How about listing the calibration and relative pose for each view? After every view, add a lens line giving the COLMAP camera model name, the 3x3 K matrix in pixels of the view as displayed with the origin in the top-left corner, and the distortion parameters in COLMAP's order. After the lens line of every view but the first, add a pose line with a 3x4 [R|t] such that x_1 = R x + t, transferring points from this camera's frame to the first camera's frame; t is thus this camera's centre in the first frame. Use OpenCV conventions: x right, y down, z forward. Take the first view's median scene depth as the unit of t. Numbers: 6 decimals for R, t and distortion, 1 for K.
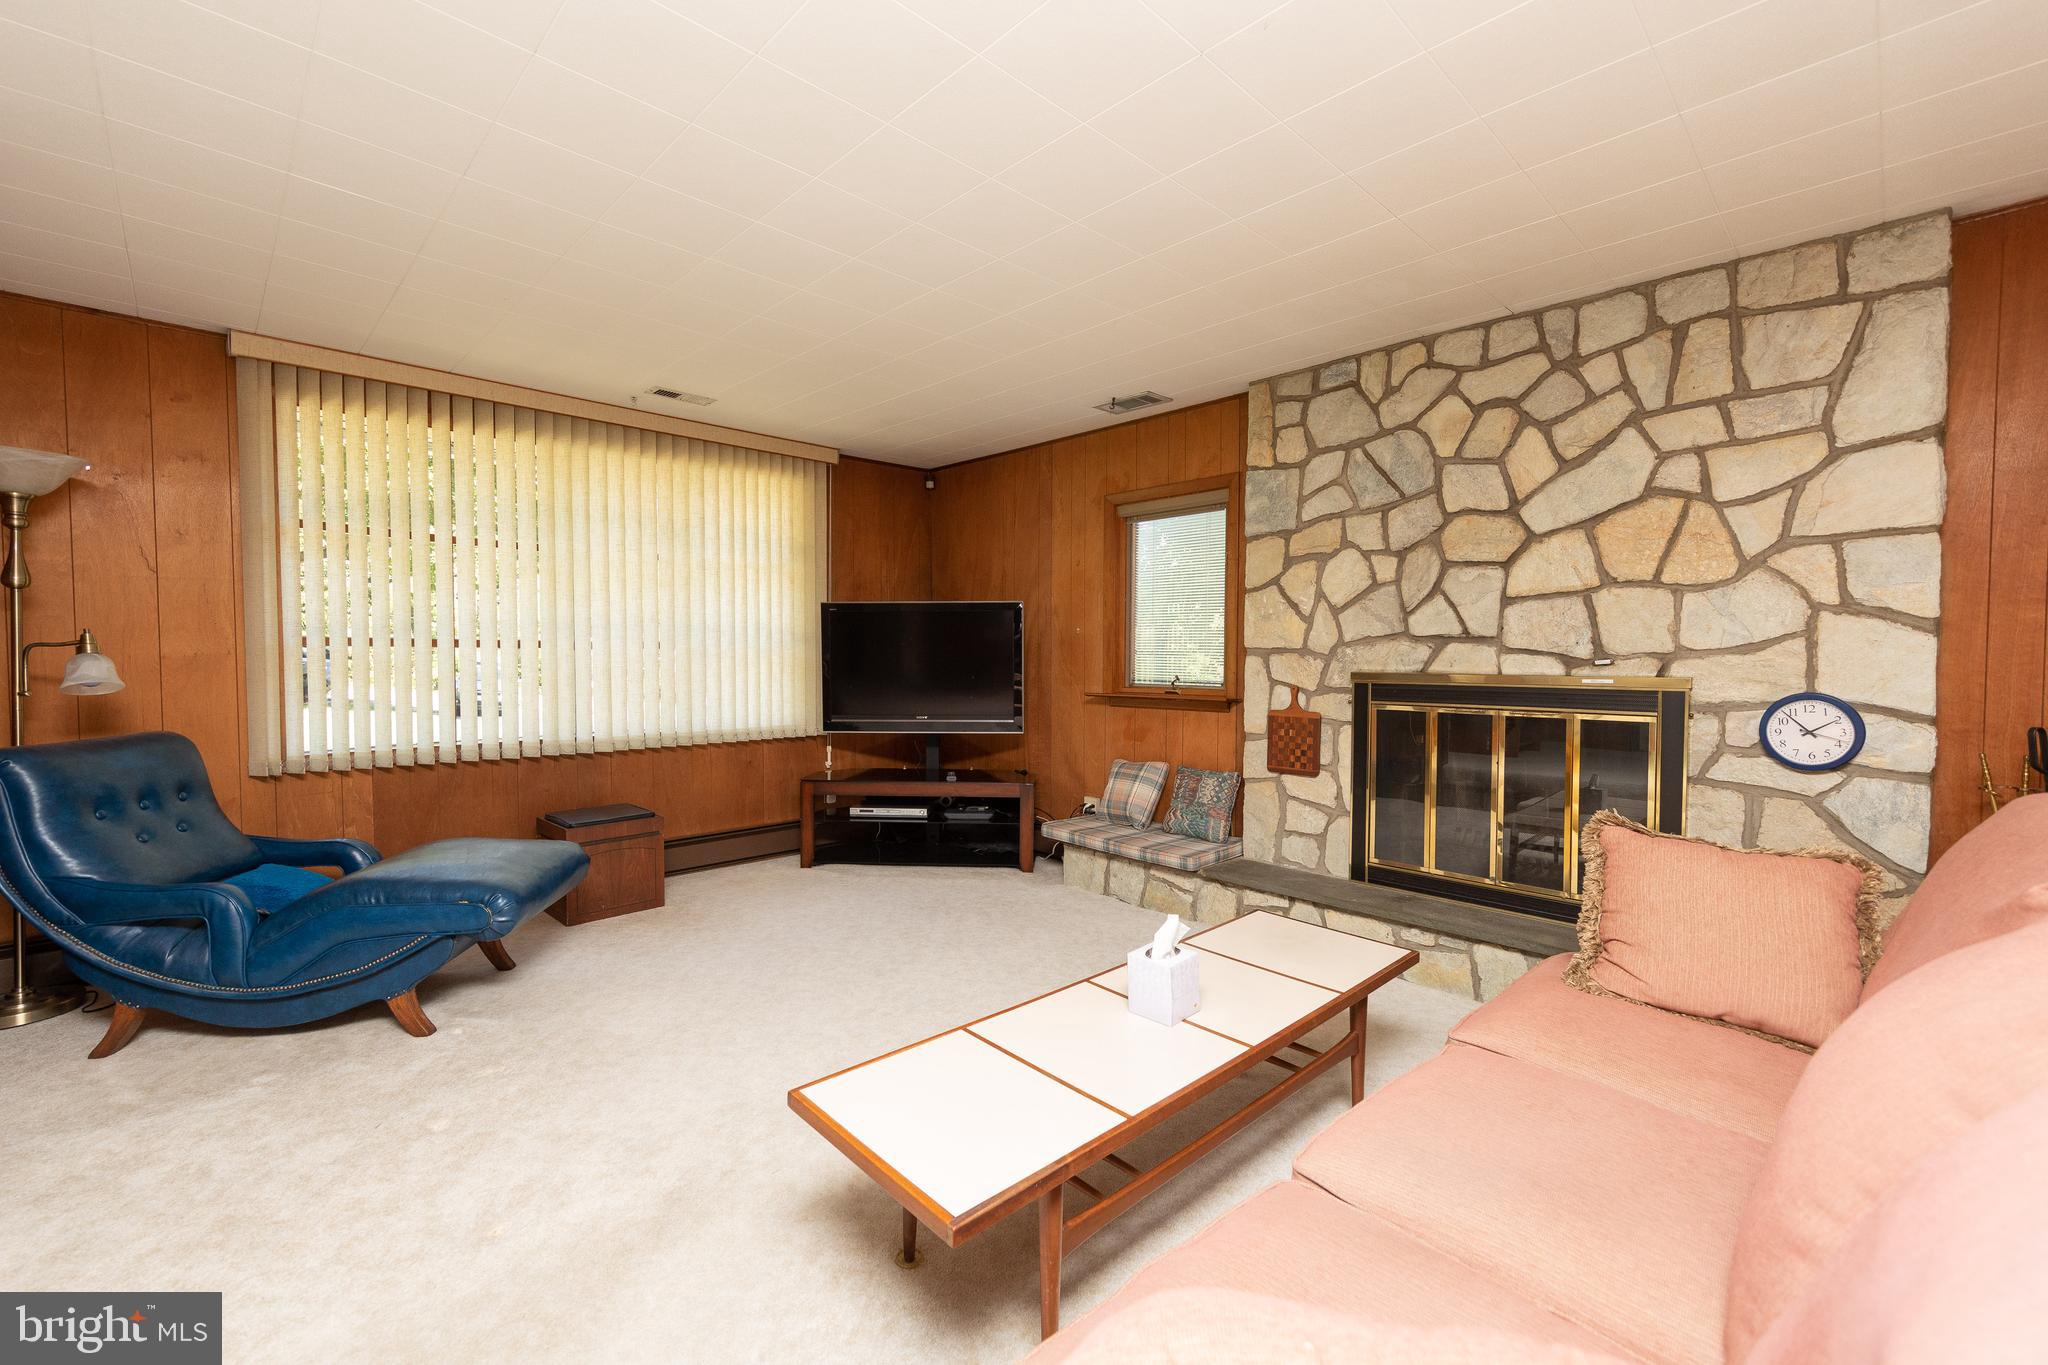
lens RADIAL K [[845.9, 0, 1029.1], [0, 845.9, 674.0], [0, 0, 1]] dist [-0.001208, -0.000297]
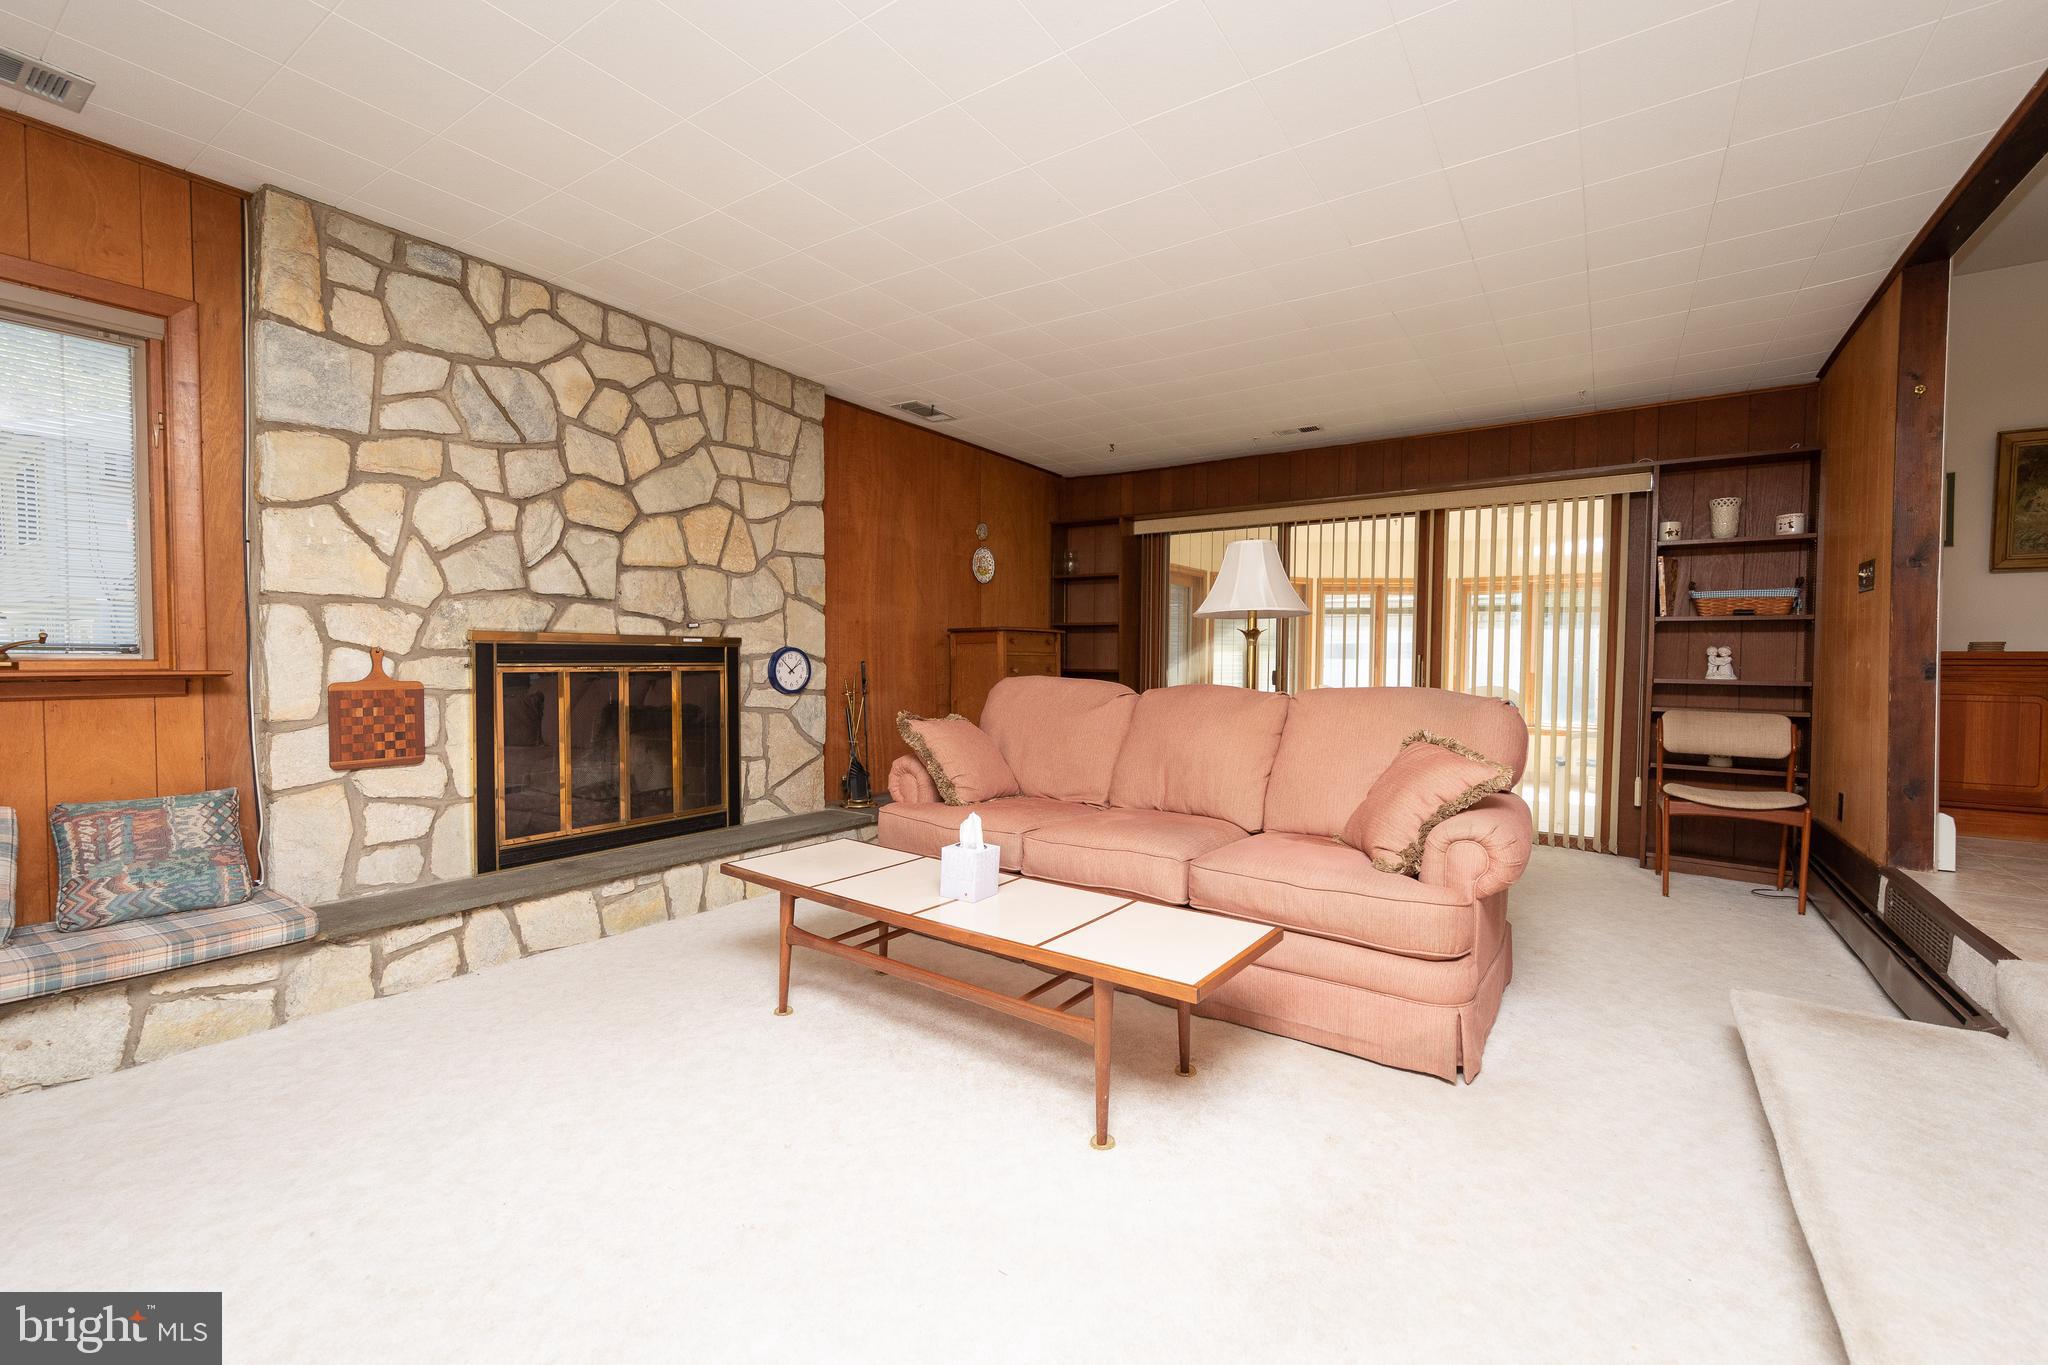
lens RADIAL K [[845.9, 0, 1032.4], [0, 845.9, 680.4], [0, 0, 1]] dist [-0.001208, -0.000297]
pose [[-0.210181, -0.027786, 0.977268, -0.605211], [0.018674, 0.999300, 0.032429, 0.033192], [-0.977484, 0.025065, -0.209515, 0.676584]]
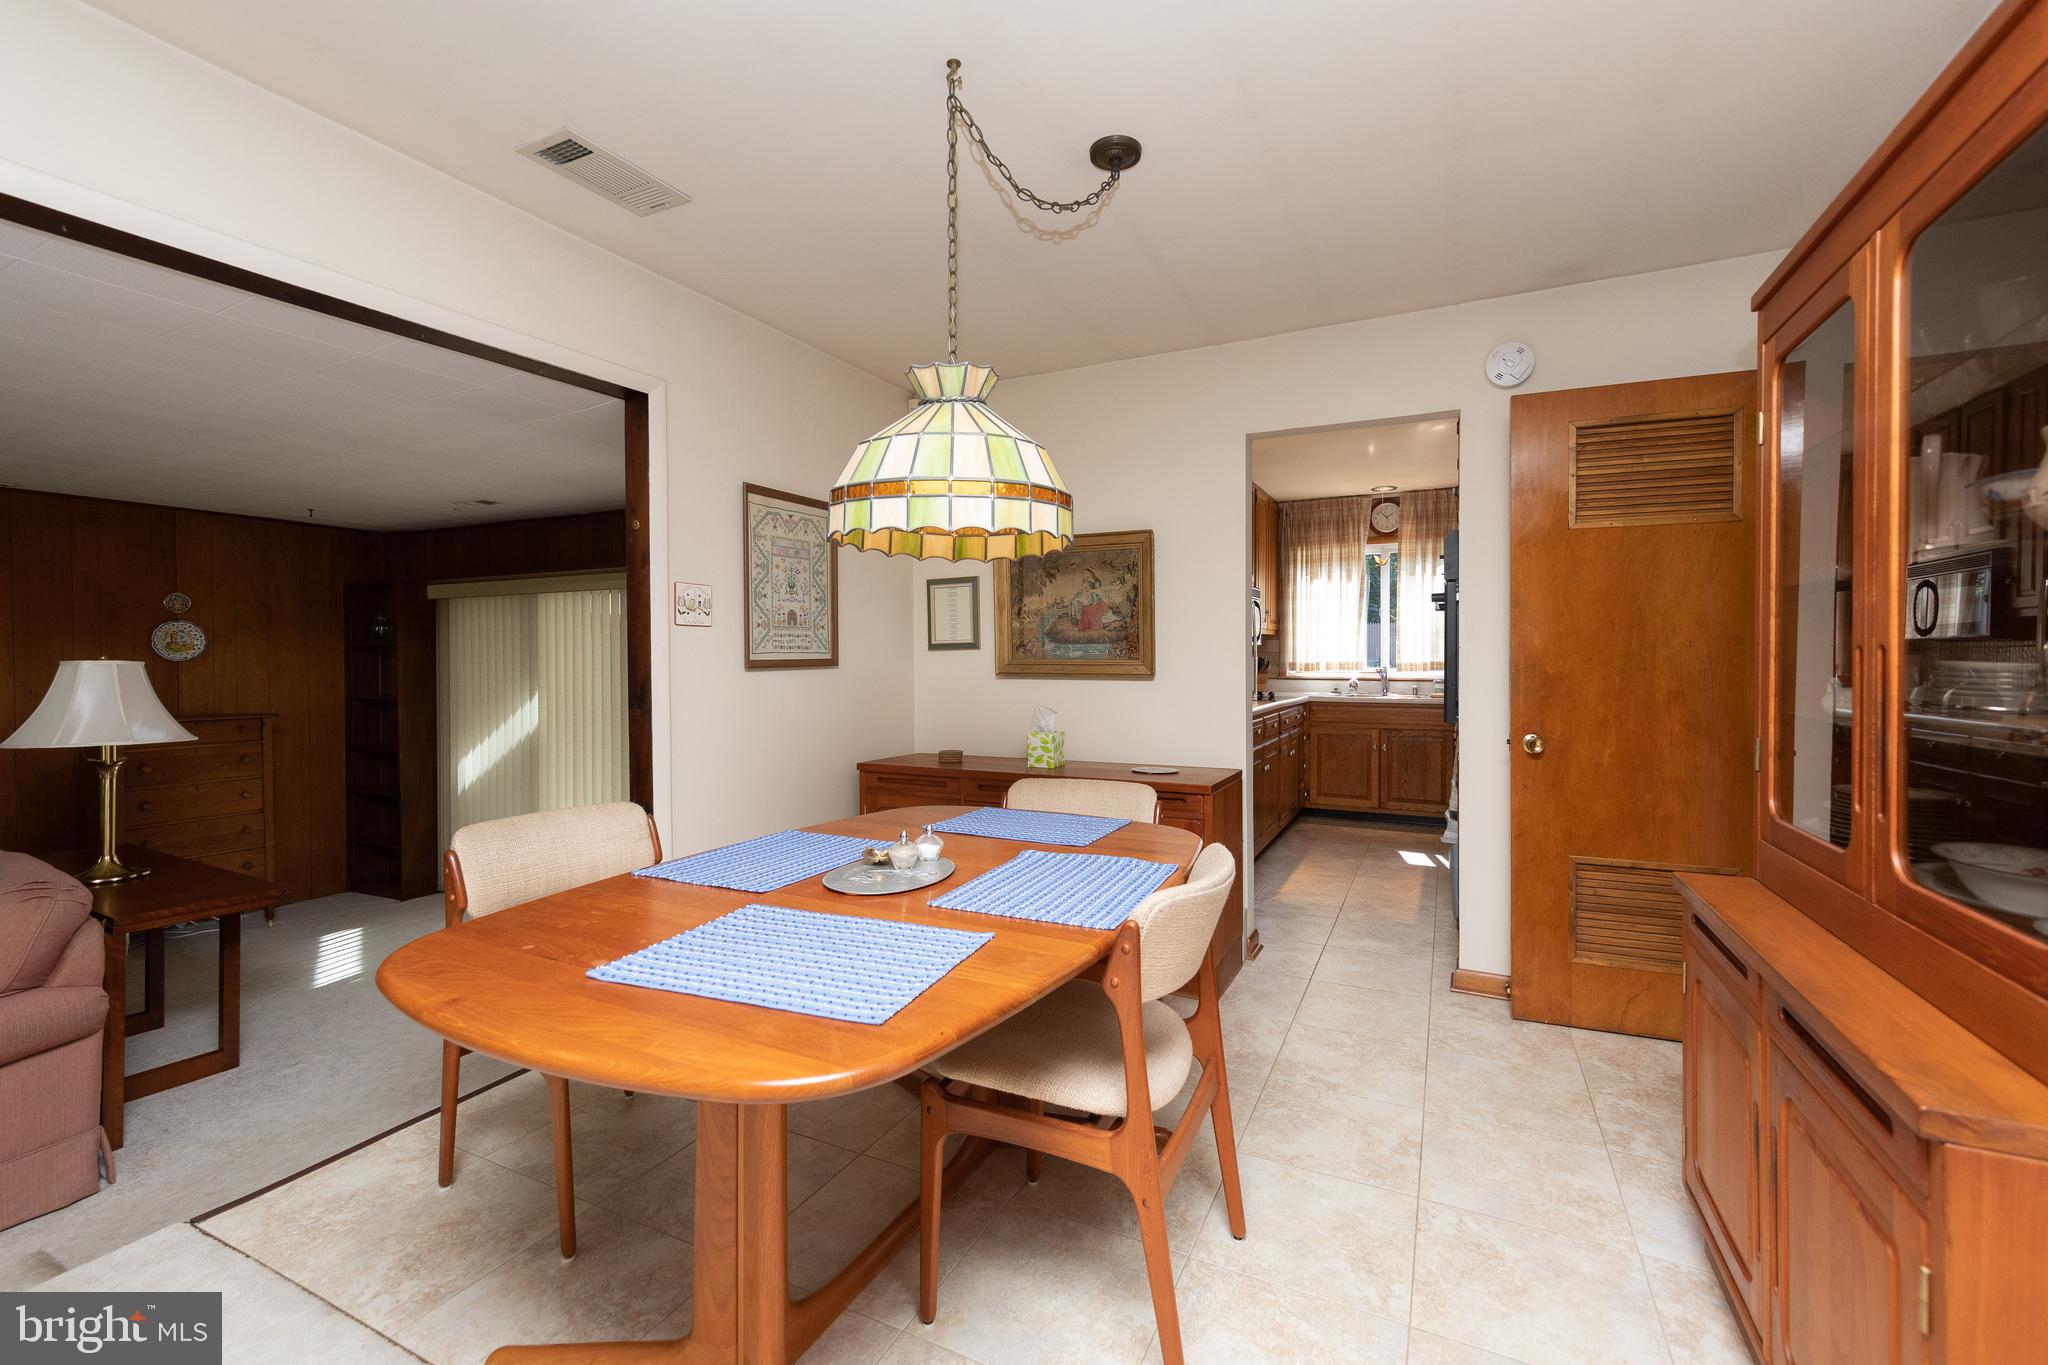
lens RADIAL K [[845.9, 0, 1041.3], [0, 845.9, 673.3], [0, 0, 1]] dist [-0.001208, -0.000297]
pose [[-0.334273, -0.017279, 0.942318, -0.832086], [0.026767, 0.999255, 0.027818, -0.089258], [-0.942096, 0.034521, -0.333561, -0.530383]]
